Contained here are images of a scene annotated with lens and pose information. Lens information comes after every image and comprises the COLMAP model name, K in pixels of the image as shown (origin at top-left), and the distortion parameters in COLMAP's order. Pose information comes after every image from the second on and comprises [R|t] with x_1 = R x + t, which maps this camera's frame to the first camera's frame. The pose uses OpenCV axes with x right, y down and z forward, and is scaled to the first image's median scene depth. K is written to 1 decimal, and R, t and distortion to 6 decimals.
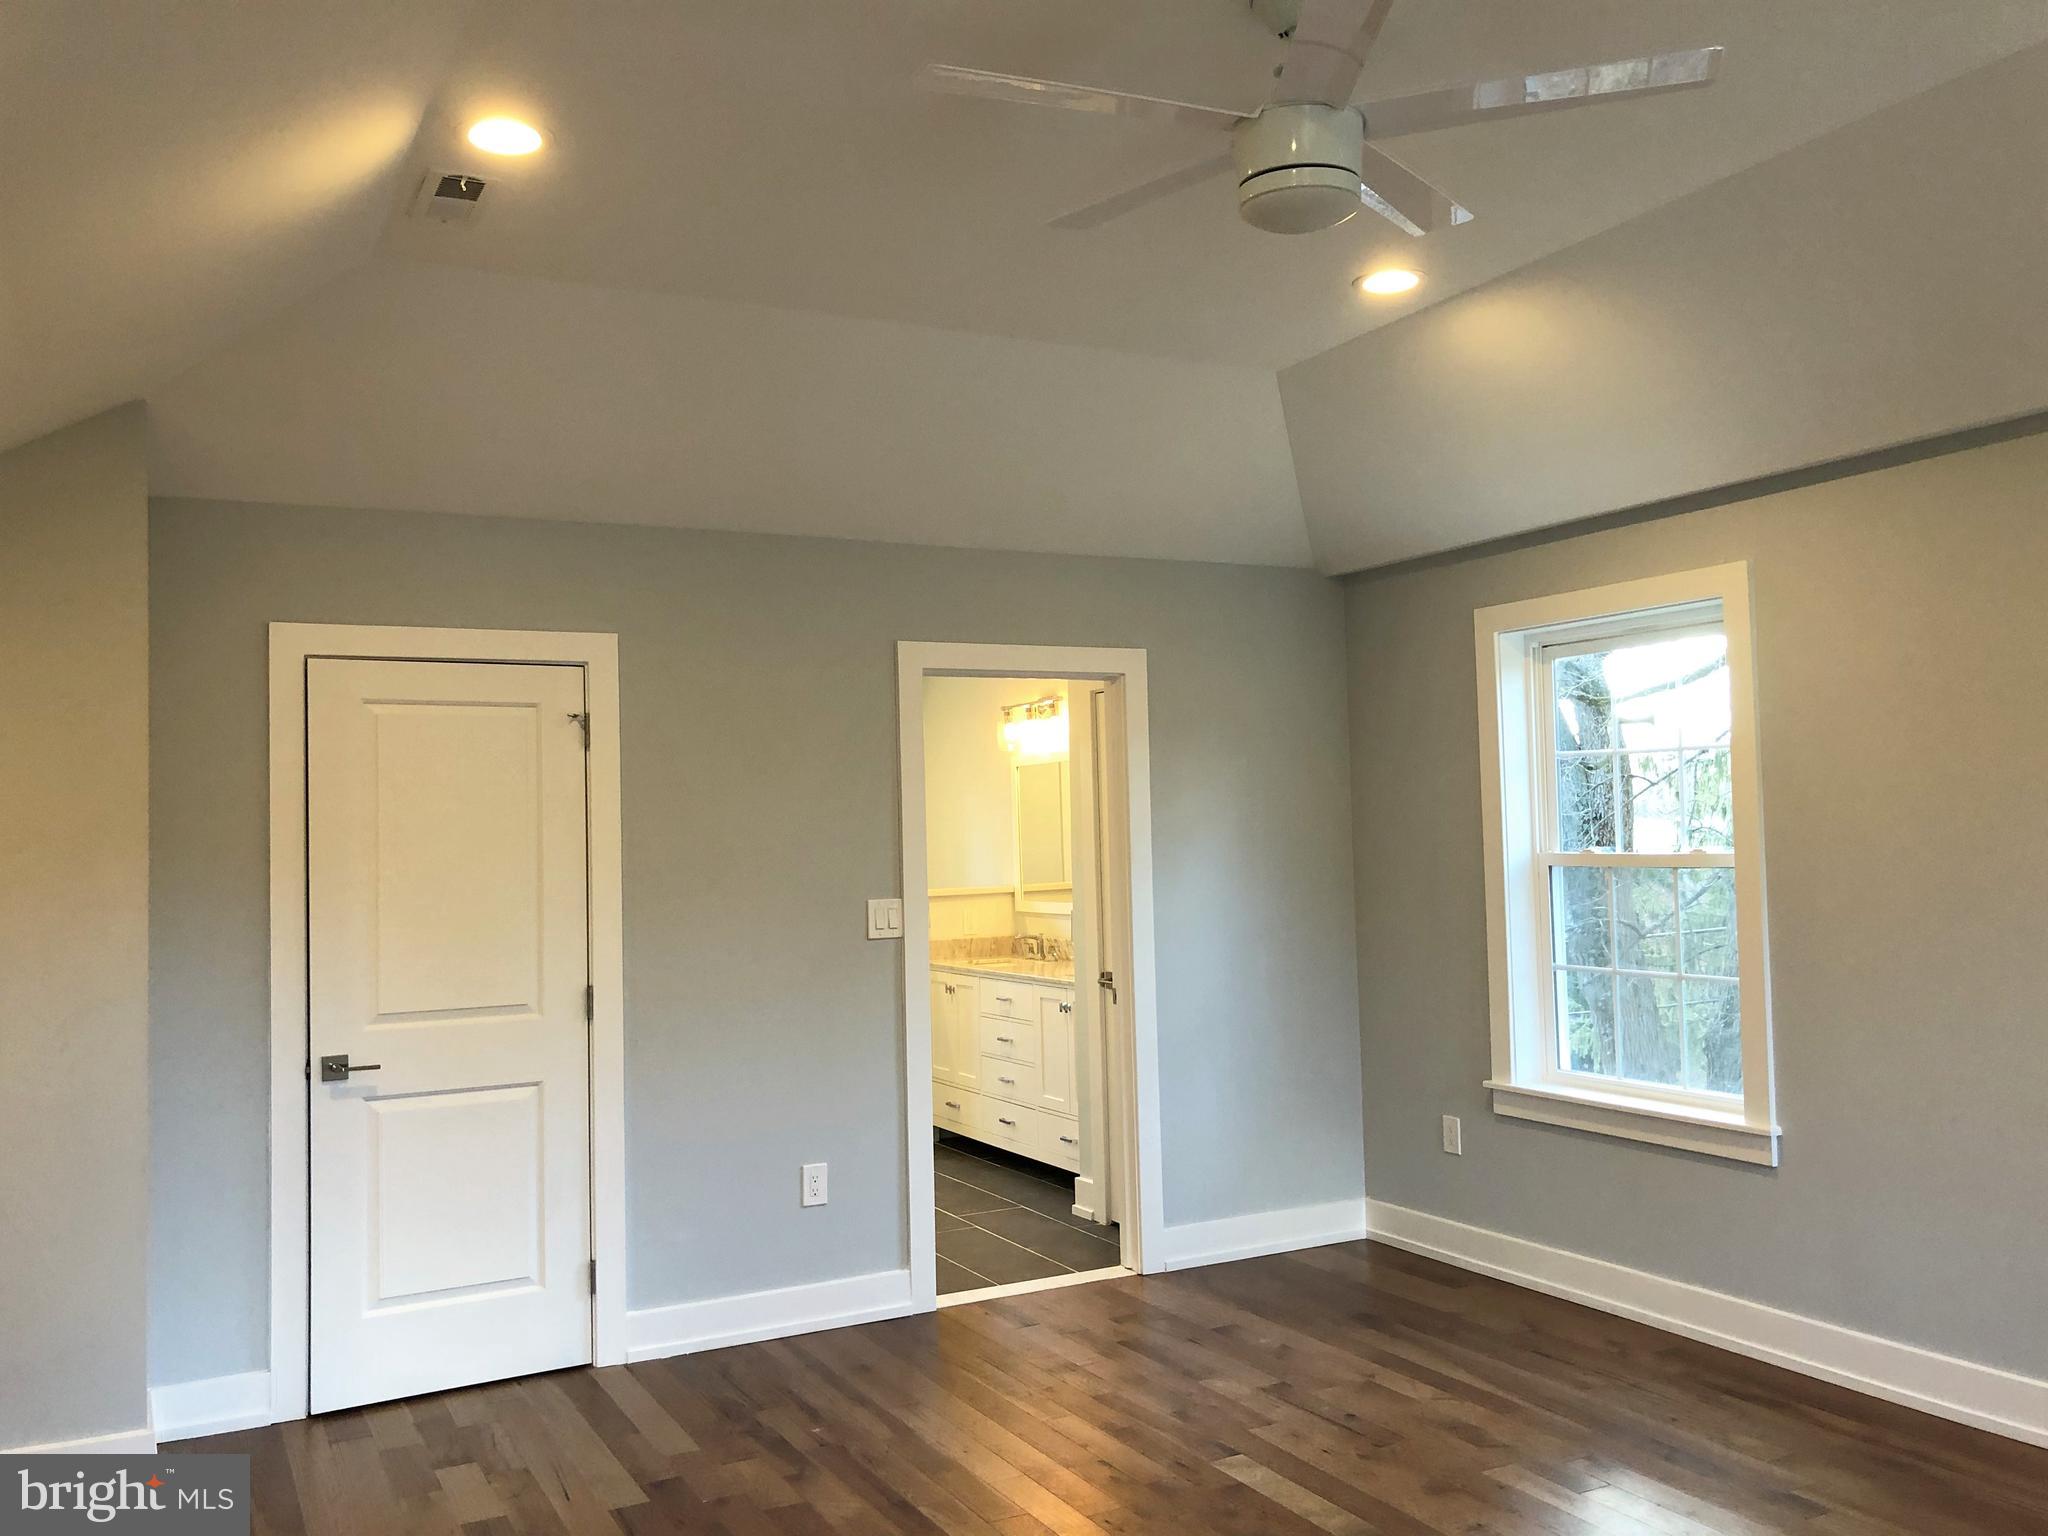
lens RADIAL K [[1693.0, 0, 1016.8], [0, 1693.0, 768.6], [0, 0, 1]] dist [0.025453, -0.027771]
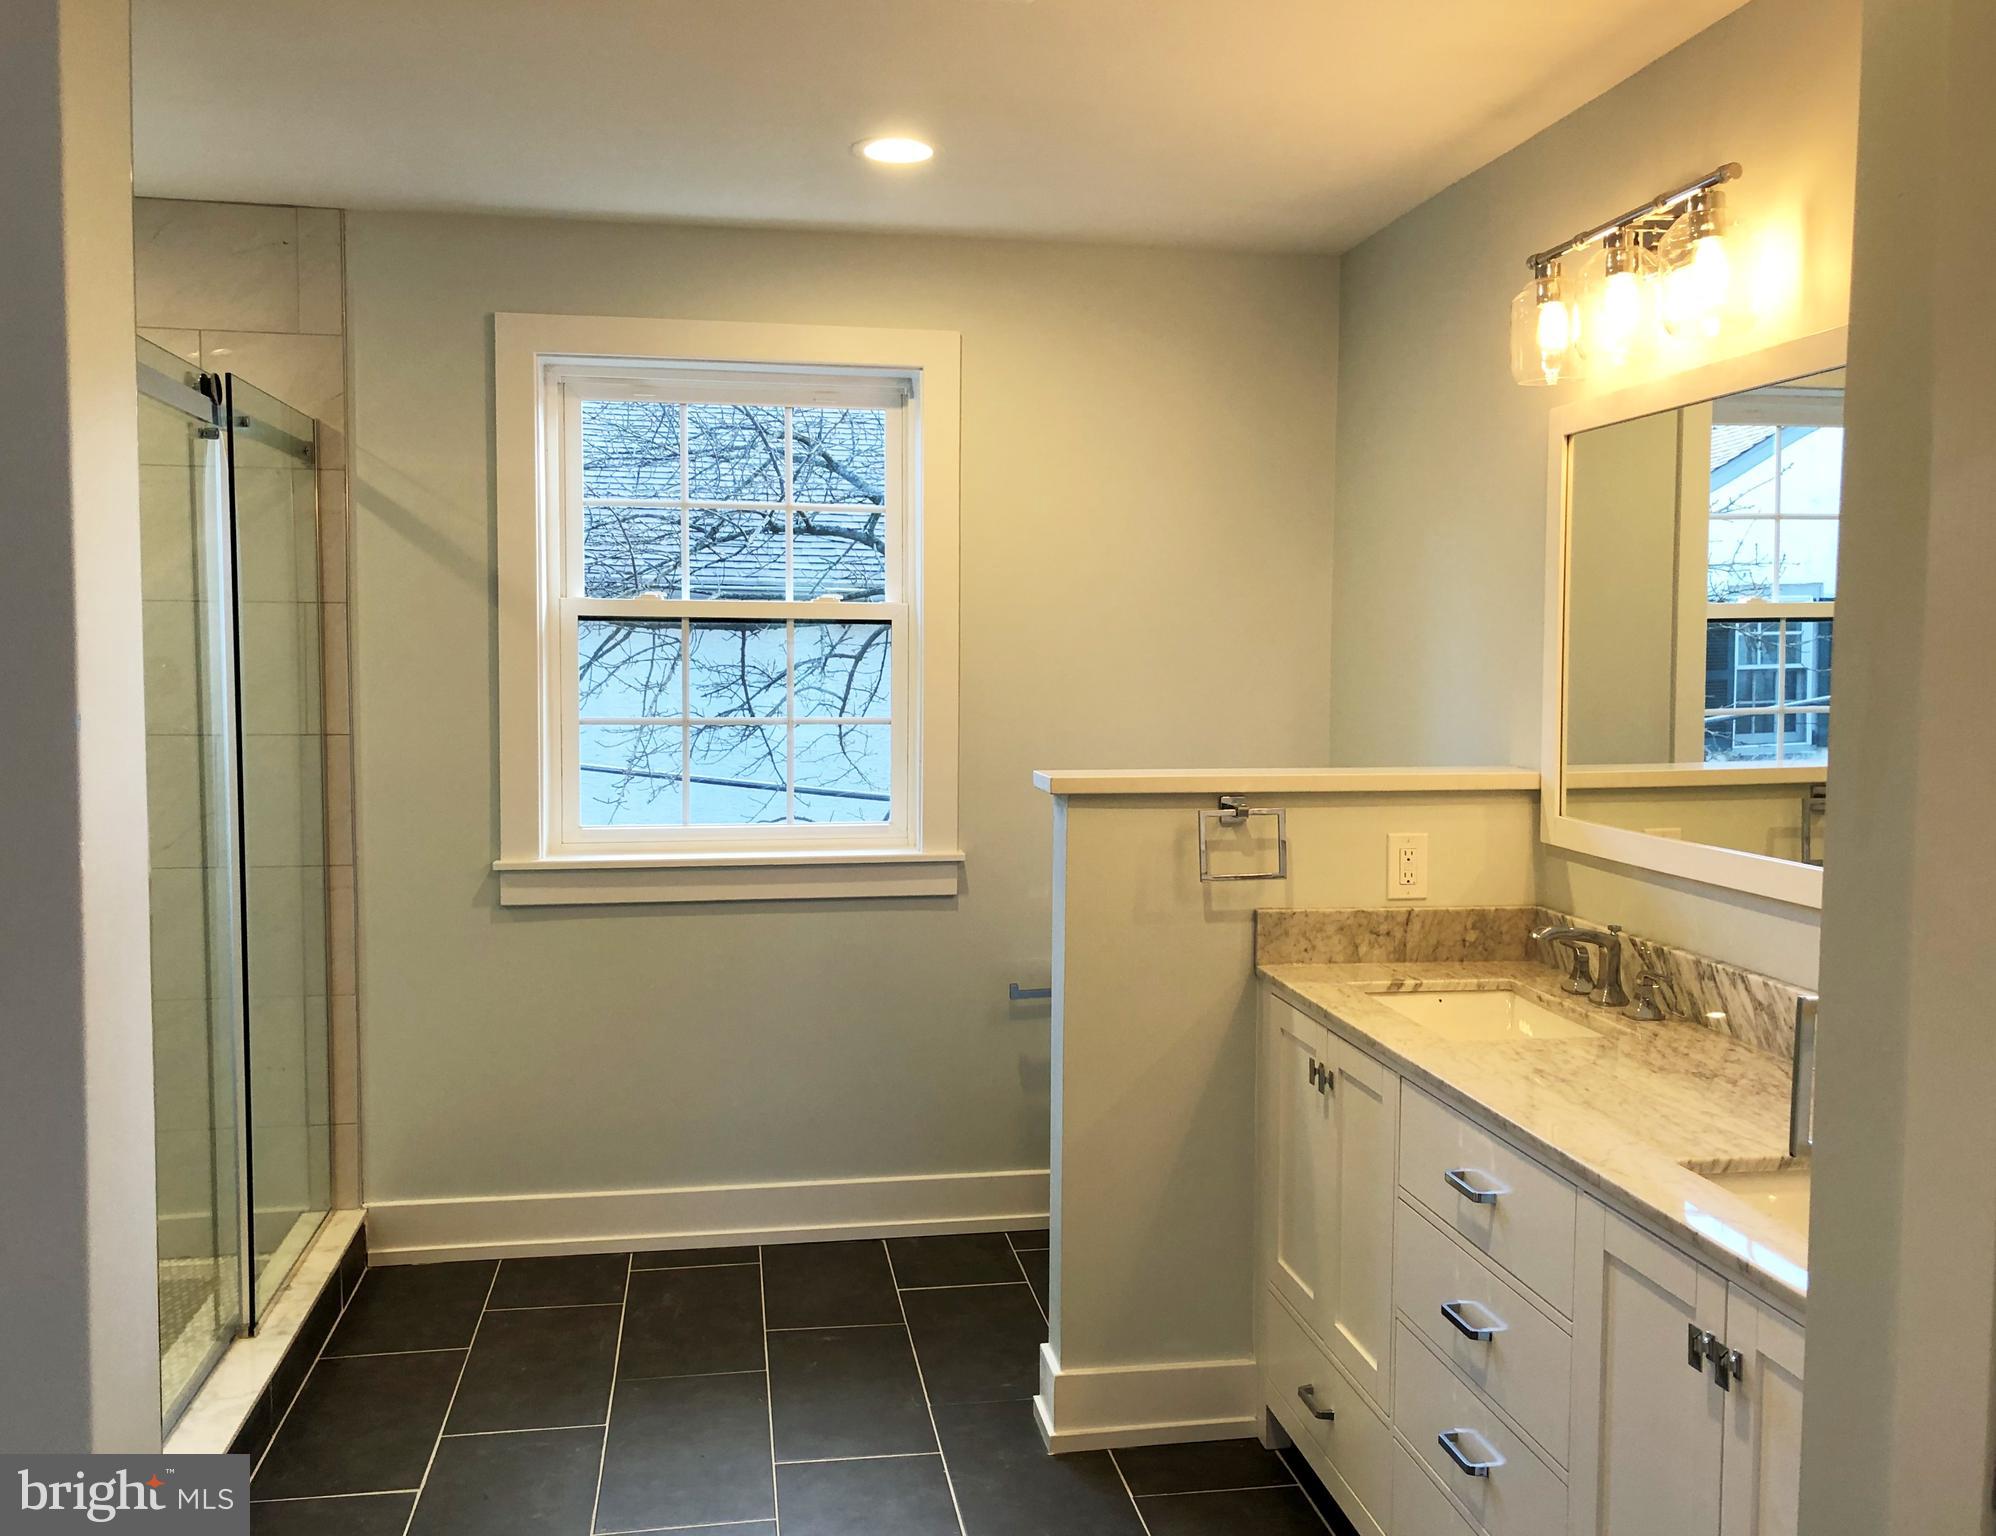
lens RADIAL K [[1751.0, 0, 999.5], [0, 1751.0, 765.8], [0, 0, 1]] dist [0.013158, 0.003319]
pose [[0.949270, 0.050334, -0.310407, 0.006602], [-0.013587, 0.992750, 0.119428, 0.035853], [0.314168, -0.109152, 0.943072, 0.852436]]
